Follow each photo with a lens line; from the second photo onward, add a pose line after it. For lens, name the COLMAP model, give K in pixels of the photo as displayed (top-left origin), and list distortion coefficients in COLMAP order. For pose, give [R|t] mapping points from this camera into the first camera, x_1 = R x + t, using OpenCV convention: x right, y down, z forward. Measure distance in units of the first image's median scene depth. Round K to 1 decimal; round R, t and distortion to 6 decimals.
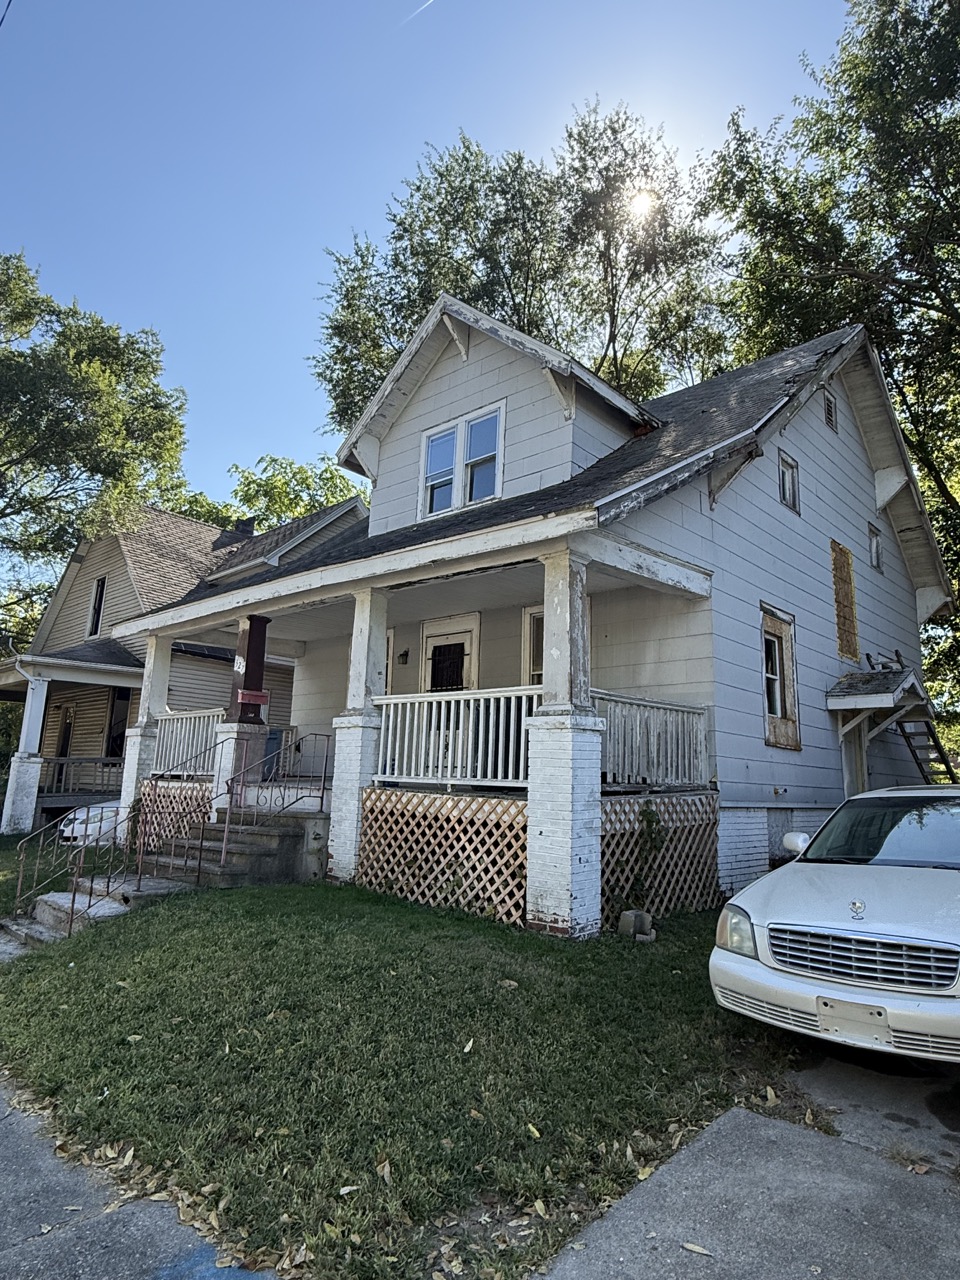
lens RADIAL K [[787.2, 0, 475.6], [0, 787.2, 637.9], [0, 0, 1]] dist [-0.003748, 0.001946]
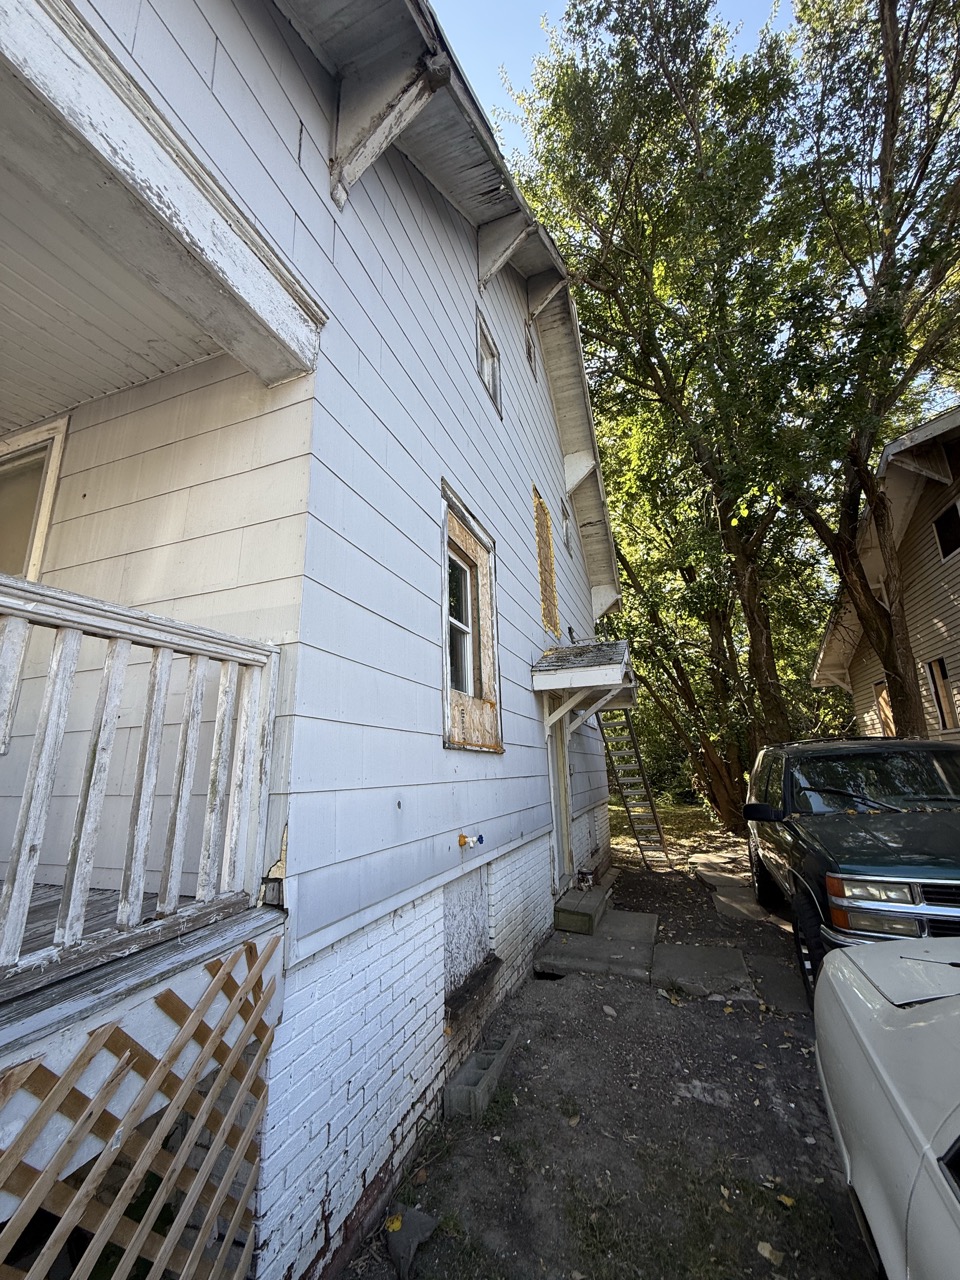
lens RADIAL K [[510.7, 0, 482.4], [0, 510.7, 633.3], [0, 0, 1]] dist [-0.000565, 0.000302]
pose [[0.922313, 0.044979, 0.383818, 0.311666], [-0.016790, 0.996930, -0.076483, 0.104302], [-0.386080, 0.064097, 0.920236, 0.814407]]
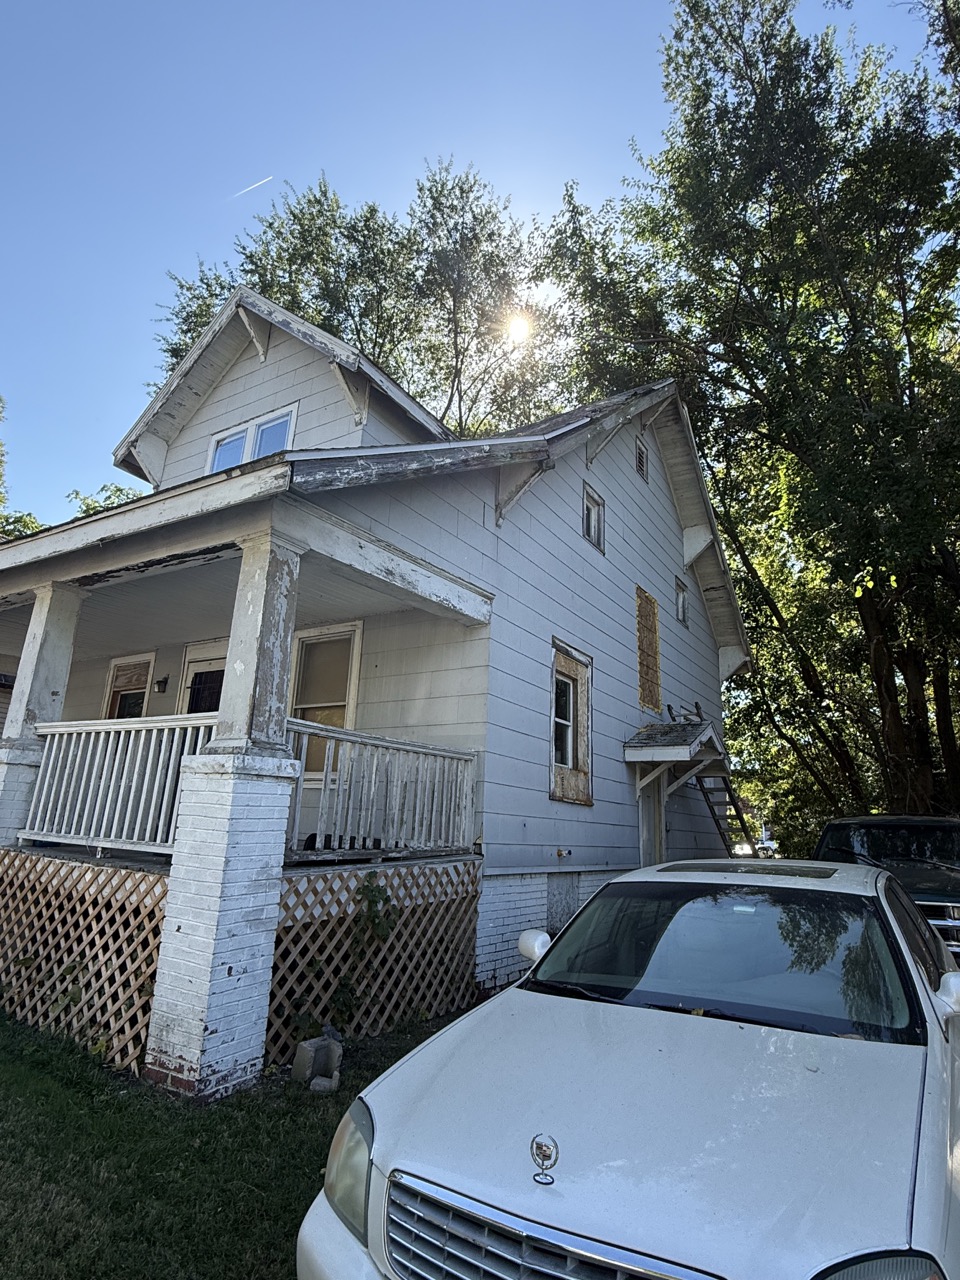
lens RADIAL K [[704.0, 0, 480.0], [0, 704.0, 640.0], [0, 0, 1]] dist [-0.002150, 0.000059]
pose [[0.983342, 0.061062, 0.171199, 0.173410], [-0.048386, 0.995836, -0.077265, 0.028070], [-0.175204, 0.067694, 0.982202, 0.272939]]
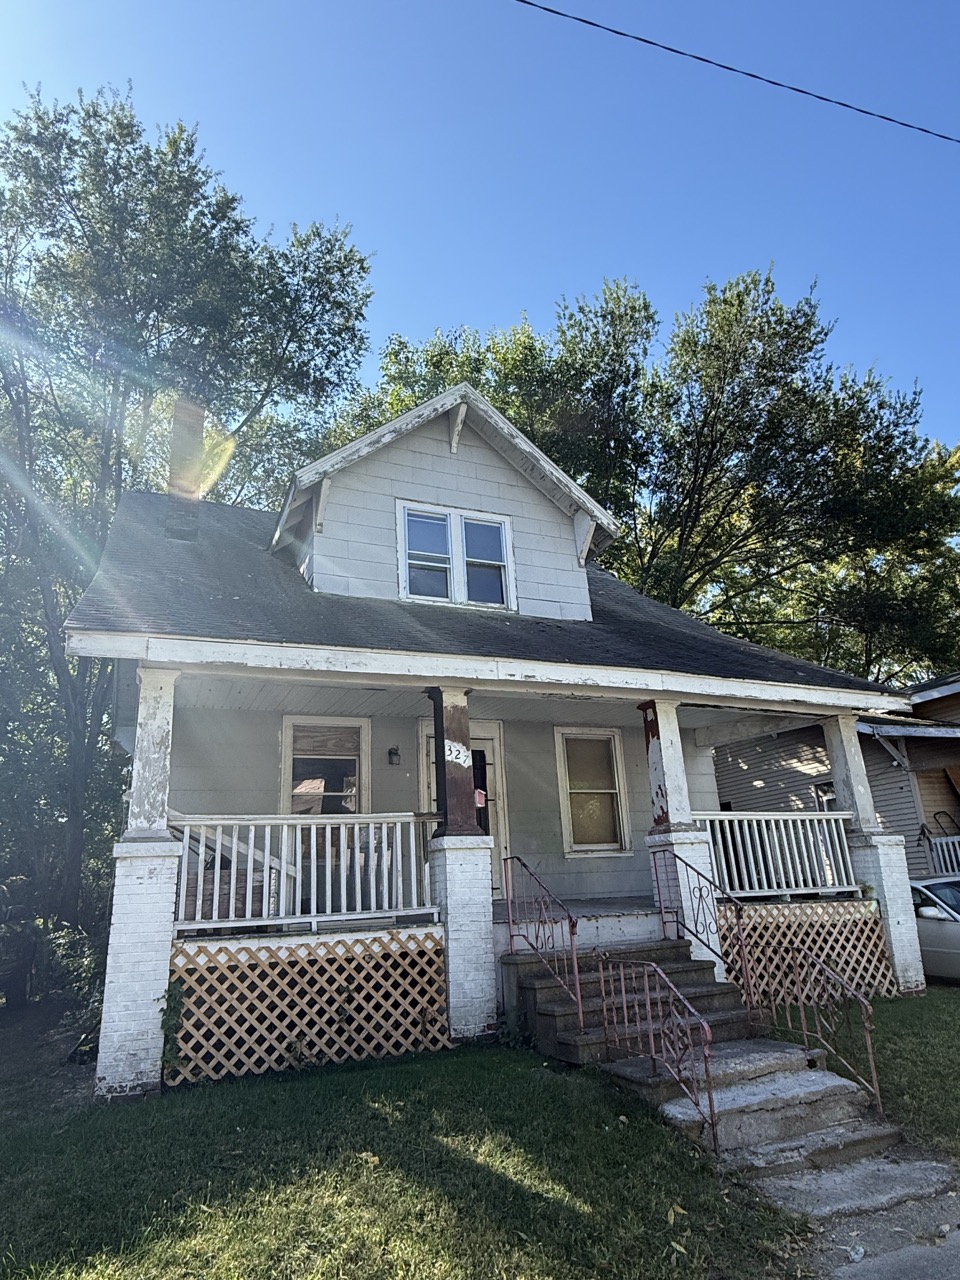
lens RADIAL K [[787.2, 0, 475.6], [0, 787.2, 637.9], [0, 0, 1]] dist [-0.003748, 0.001946]
pose [[0.405812, 0.234746, 0.883295, -1.221094], [-0.104647, 0.972031, -0.210250, 0.103030], [-0.907946, -0.007112, 0.419028, 0.869836]]
